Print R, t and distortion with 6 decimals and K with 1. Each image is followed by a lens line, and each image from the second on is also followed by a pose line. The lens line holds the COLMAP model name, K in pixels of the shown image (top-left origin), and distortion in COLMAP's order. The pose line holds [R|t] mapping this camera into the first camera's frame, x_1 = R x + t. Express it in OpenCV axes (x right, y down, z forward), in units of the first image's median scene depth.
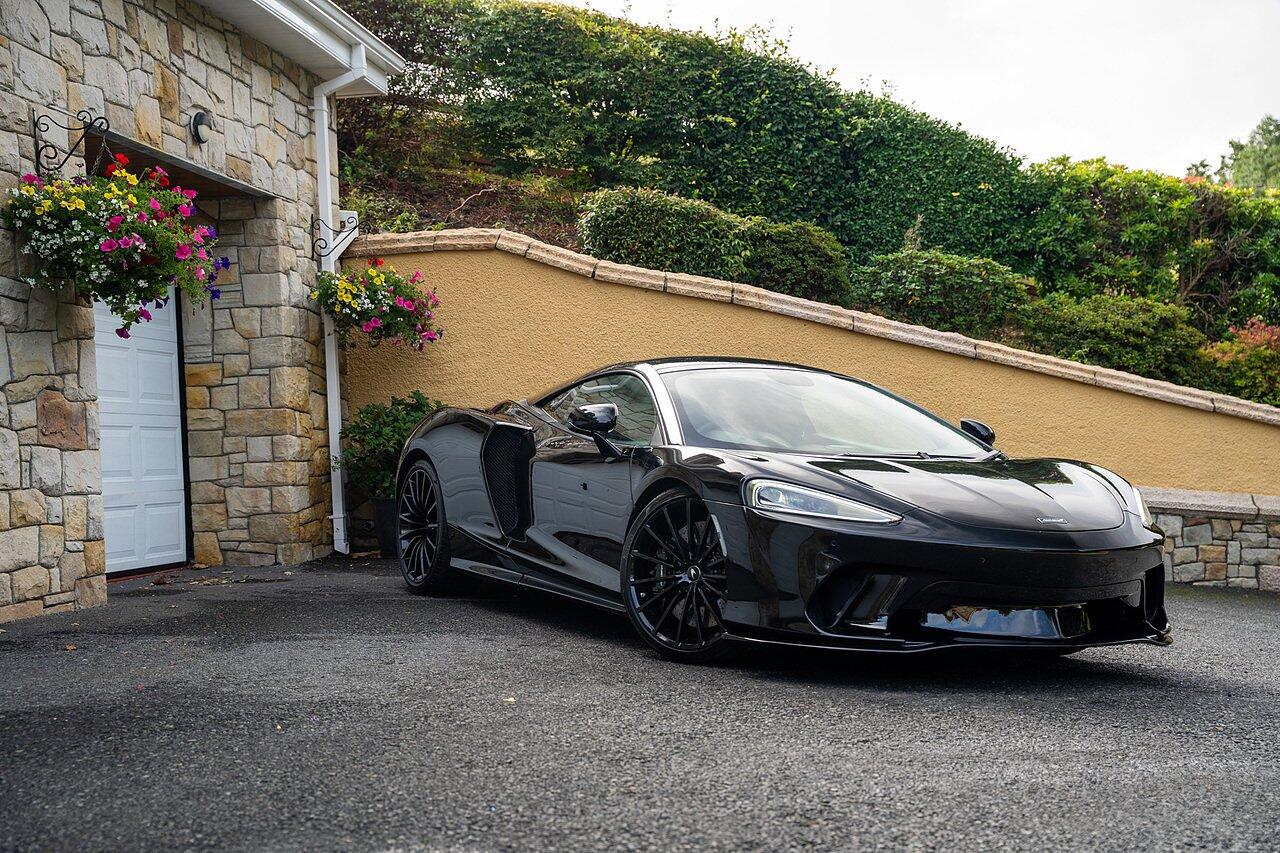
lens RADIAL K [[1706.1, 0, 629.6], [0, 1706.1, 421.2], [0, 0, 1]] dist [0.054684, 0.348286]
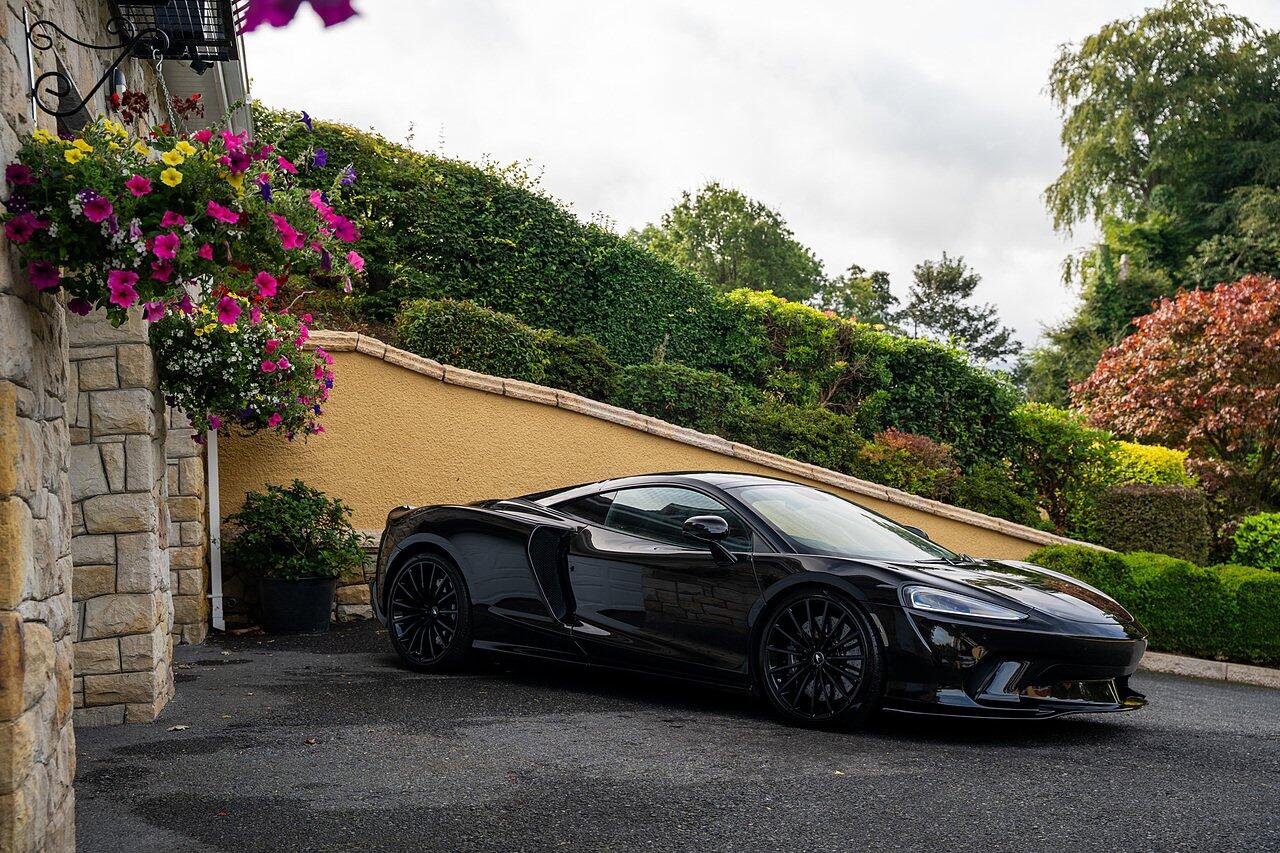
lens RADIAL K [[1531.7, 0, 640.0], [0, 1531.7, 426.5], [0, 0, 1]] dist [-0.005117, 0.211818]
pose [[0.926022, 0.026778, 0.376518, -0.282451], [-0.016340, 0.999389, -0.030891, -0.024033], [-0.377115, 0.022453, 0.925894, 0.007980]]
